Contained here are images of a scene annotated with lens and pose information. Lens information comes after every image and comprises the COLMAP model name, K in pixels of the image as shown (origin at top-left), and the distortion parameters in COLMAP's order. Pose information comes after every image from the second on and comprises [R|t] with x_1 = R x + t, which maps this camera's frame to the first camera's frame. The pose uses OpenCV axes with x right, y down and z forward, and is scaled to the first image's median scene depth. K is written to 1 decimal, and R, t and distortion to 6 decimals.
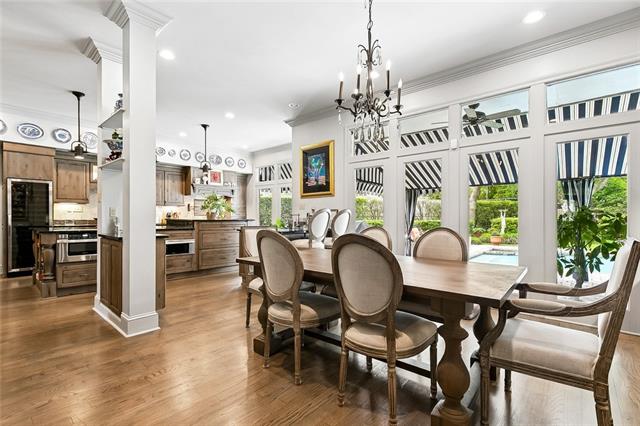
lens RADIAL K [[290.1, 0, 319.4], [0, 290.1, 216.7], [0, 0, 1]] dist [0.003697, -0.001175]
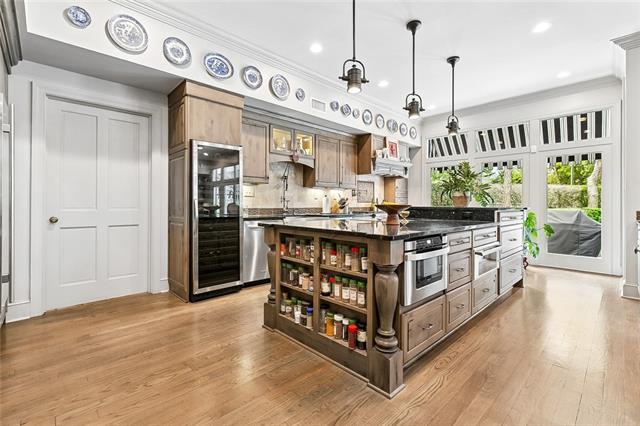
lens RADIAL K [[290.1, 0, 324.0], [0, 290.1, 203.1], [0, 0, 1]] dist [0.003697, -0.001175]
pose [[0.995571, 0.001086, -0.094008, -0.625048], [-0.001746, 0.999974, -0.006936, 0.004365], [0.093998, 0.007070, 0.995547, 0.352792]]
